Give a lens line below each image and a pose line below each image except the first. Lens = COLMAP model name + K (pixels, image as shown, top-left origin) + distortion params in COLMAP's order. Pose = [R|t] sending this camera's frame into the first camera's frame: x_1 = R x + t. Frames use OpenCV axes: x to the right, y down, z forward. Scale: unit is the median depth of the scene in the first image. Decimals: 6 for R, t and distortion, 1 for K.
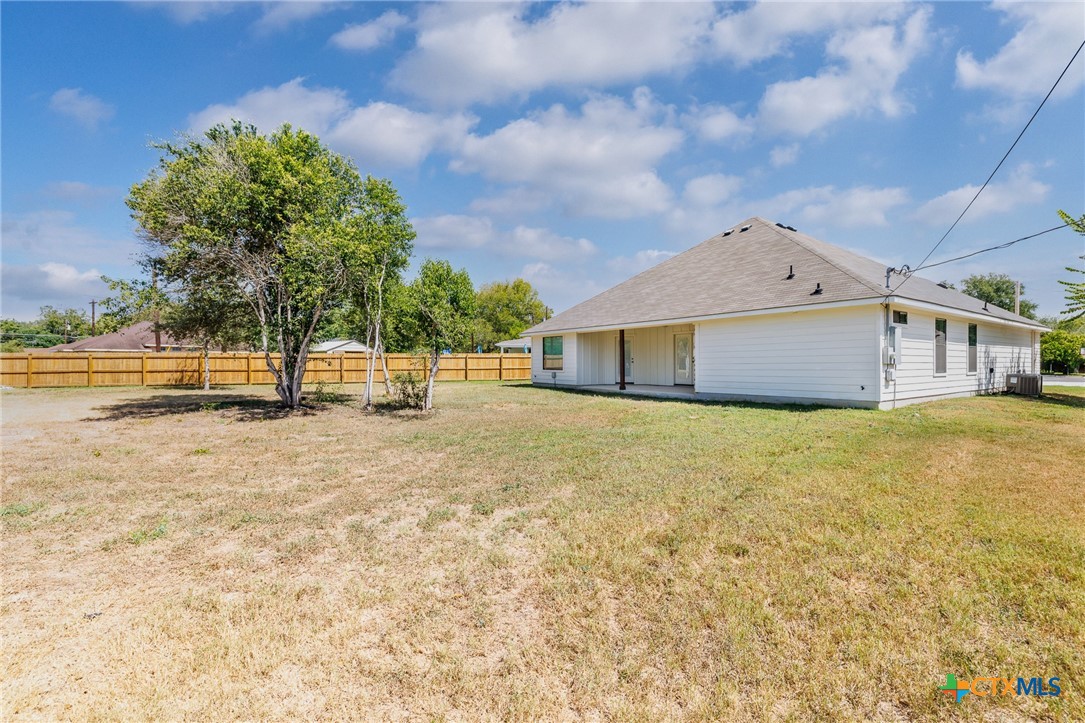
lens RADIAL K [[466.7, 0, 539.9], [0, 466.7, 363.4], [0, 0, 1]] dist [-0.001351, -0.000035]
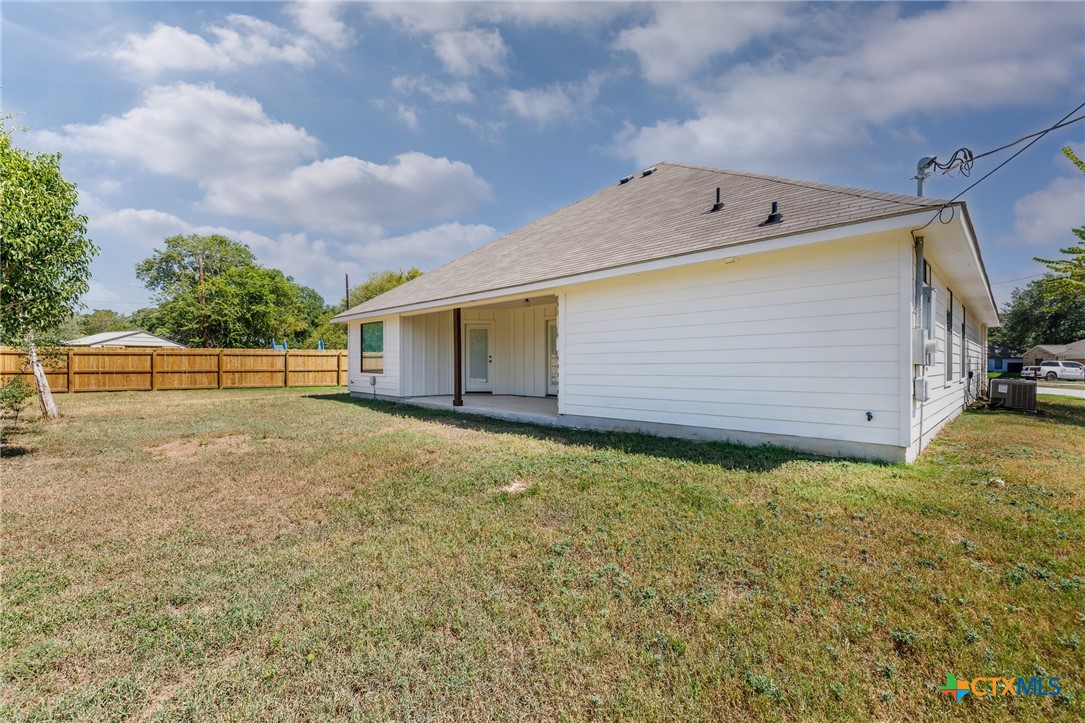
lens RADIAL K [[466.7, 0, 539.8], [0, 466.7, 364.1], [0, 0, 1]] dist [-0.001351, -0.000035]
pose [[0.985567, 0.002816, 0.169263, 0.193211], [-0.002846, 0.999996, -0.000063, 0.001013], [-0.169262, -0.000420, 0.985571, 0.400386]]
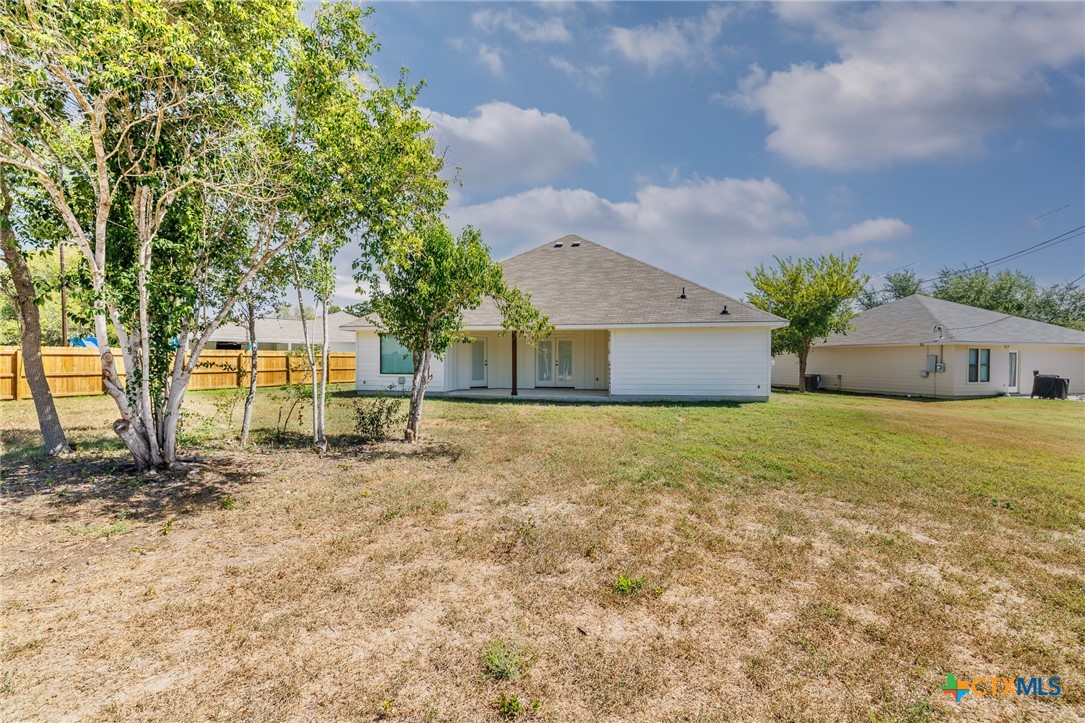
lens RADIAL K [[466.7, 0, 542.5], [0, 466.7, 366.6], [0, 0, 1]] dist [-0.001351, -0.000035]
pose [[0.700993, -0.001463, 0.713166, -0.480784], [-0.005938, 0.999951, 0.007888, -0.008598], [-0.713143, -0.009764, 0.700951, 0.331727]]
